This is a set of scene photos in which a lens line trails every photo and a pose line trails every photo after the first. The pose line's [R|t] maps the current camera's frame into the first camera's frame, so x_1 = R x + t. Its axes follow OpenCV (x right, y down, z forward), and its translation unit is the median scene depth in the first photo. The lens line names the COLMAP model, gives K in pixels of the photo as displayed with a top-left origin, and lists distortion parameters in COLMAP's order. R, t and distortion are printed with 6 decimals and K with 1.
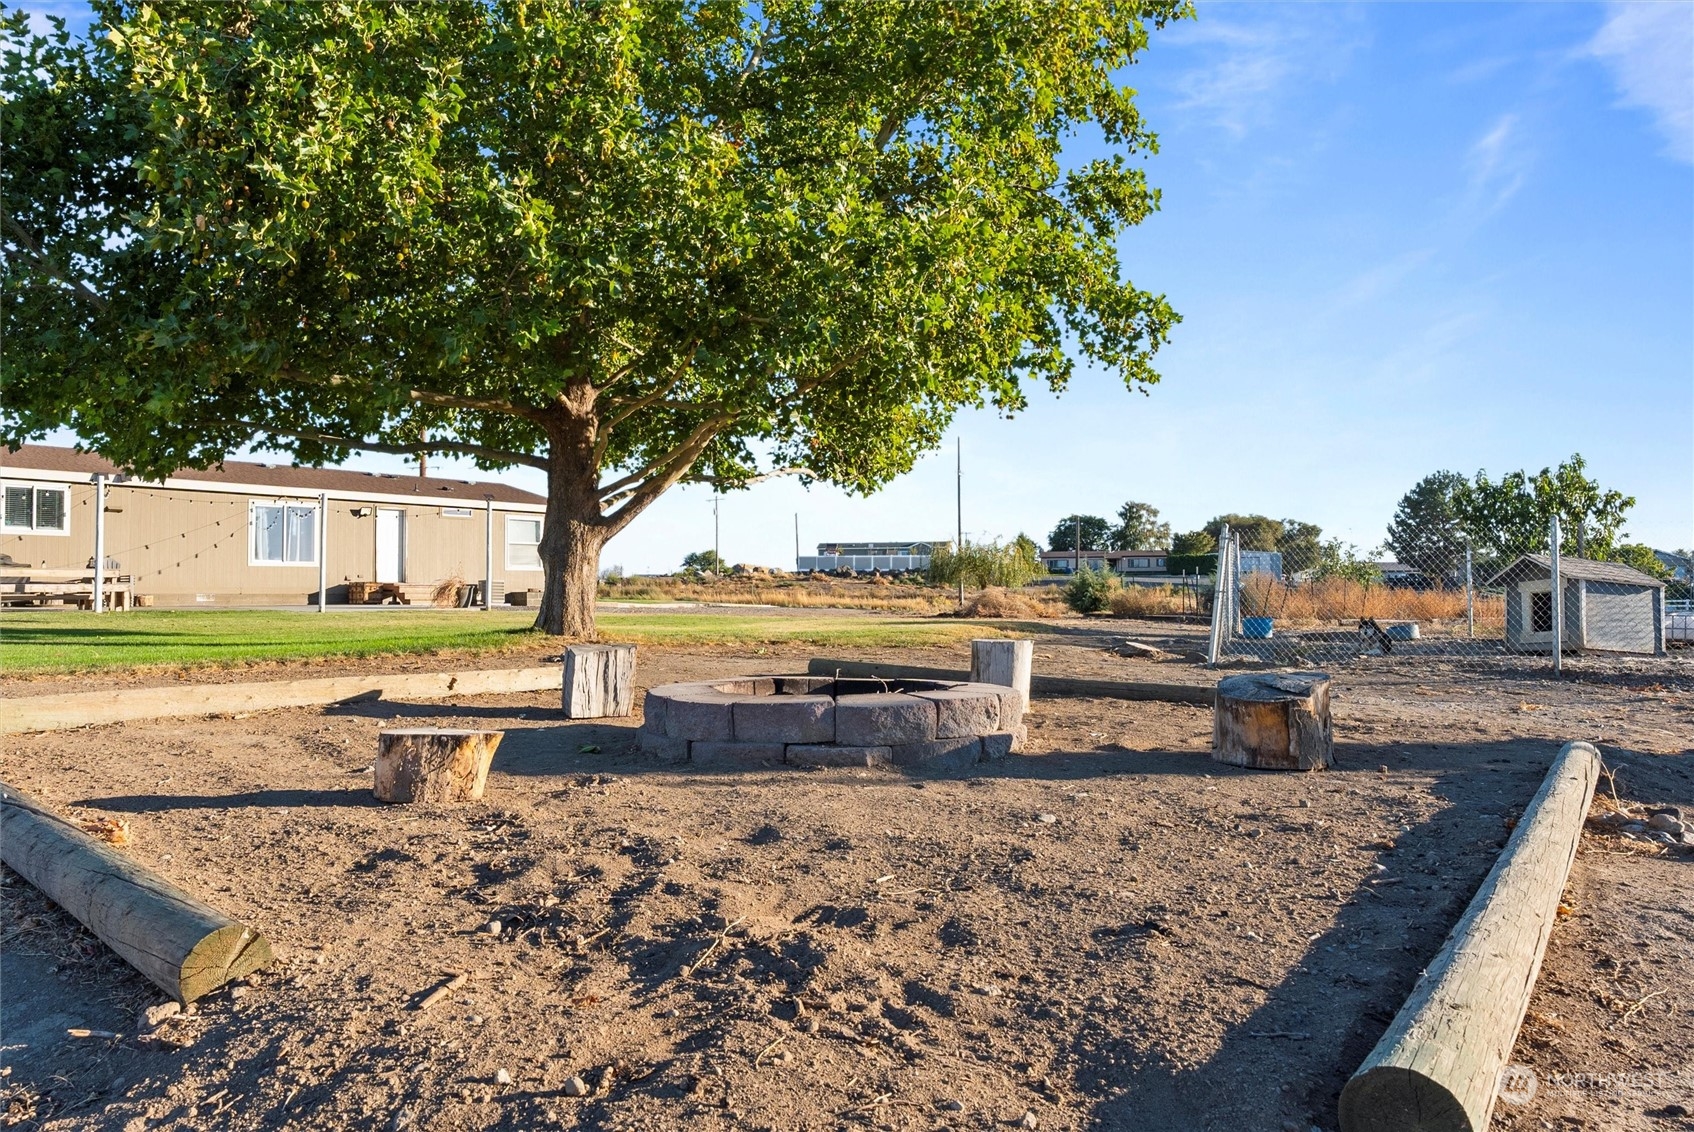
lens RADIAL K [[1115.1, 0, 843.1], [0, 1115.1, 563.1], [0, 0, 1]] dist [-0.001369, 0.001237]
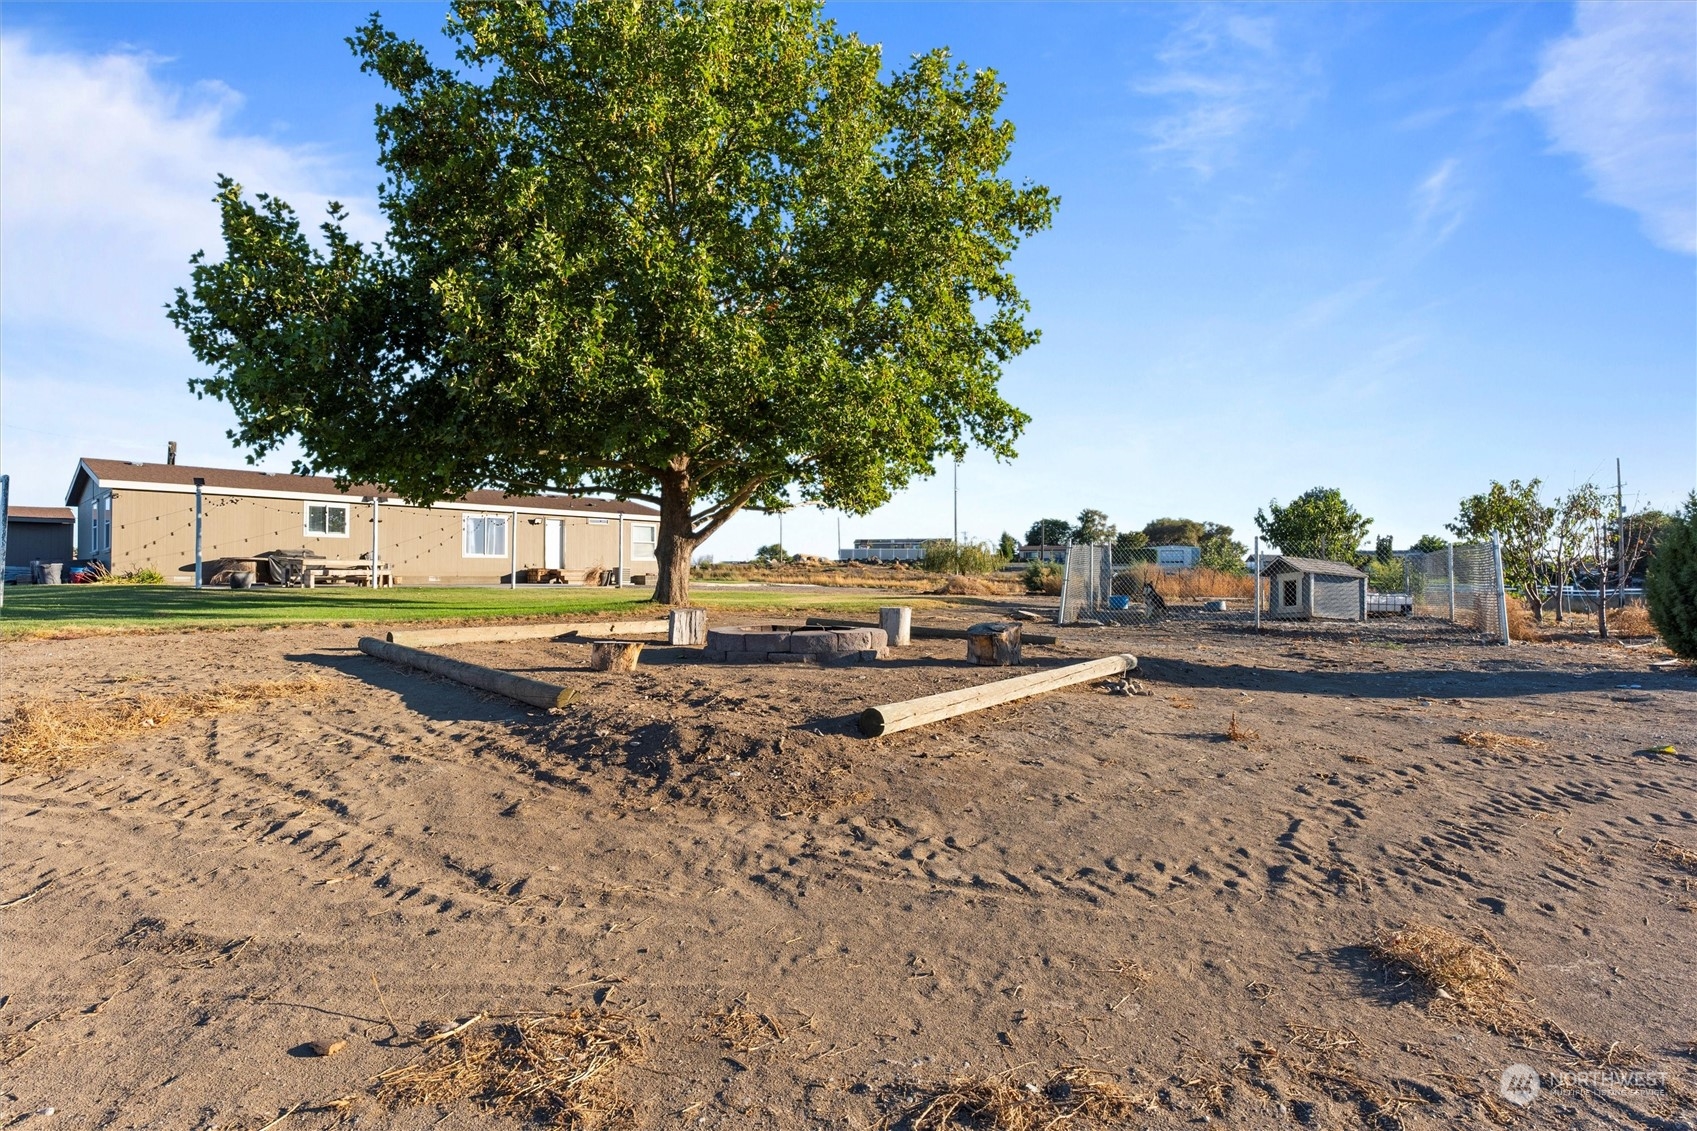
lens RADIAL K [[828.2, 0, 844.0], [0, 828.2, 565.3], [0, 0, 1]] dist [0.002542, -0.000167]
pose [[0.999227, 0.004105, -0.039099, 0.027533], [-0.003529, 0.999884, 0.014795, -0.006094], [0.039155, -0.014646, 0.999126, -0.107856]]
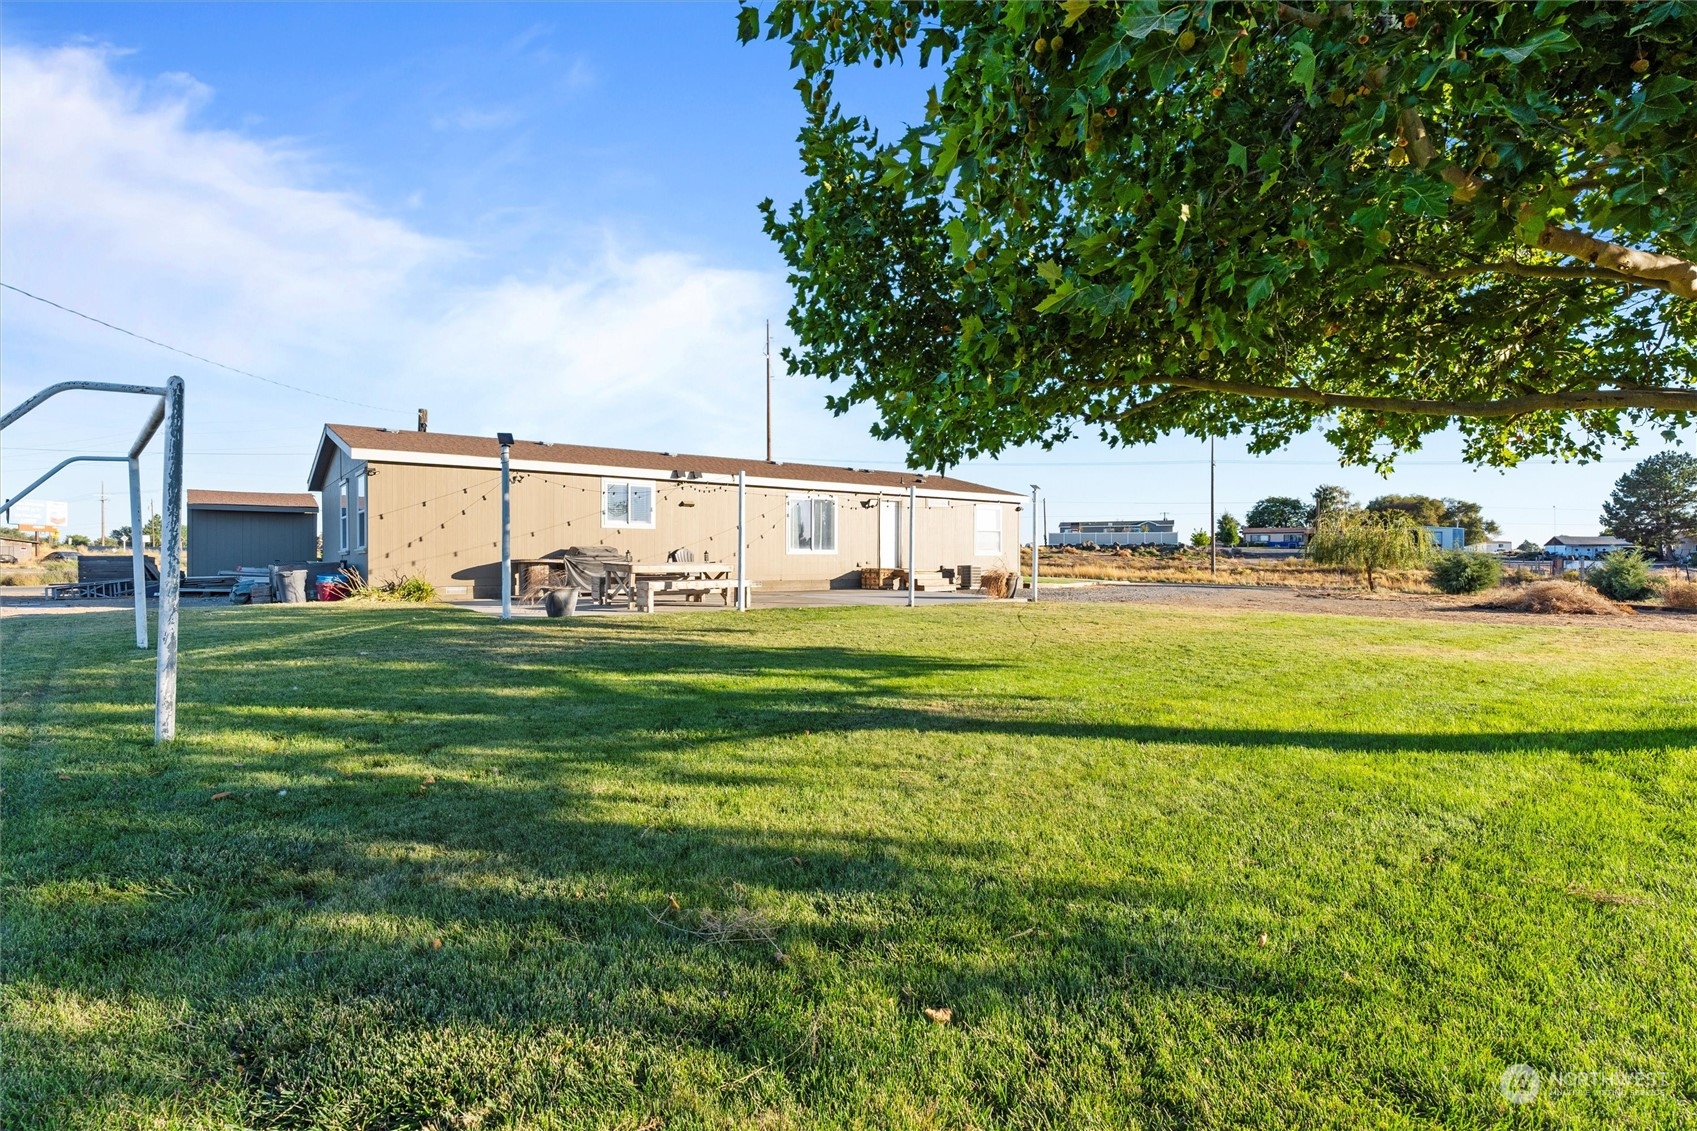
lens RADIAL K [[832.7, 0, 853.9], [0, 832.7, 565.2], [0, 0, 1]] dist [-0.003311, -0.000041]
pose [[0.978628, 0.003665, -0.205607, -0.339155], [0.003456, 0.999407, 0.034263, -0.016484], [0.205611, -0.034241, 0.978035, 0.246492]]
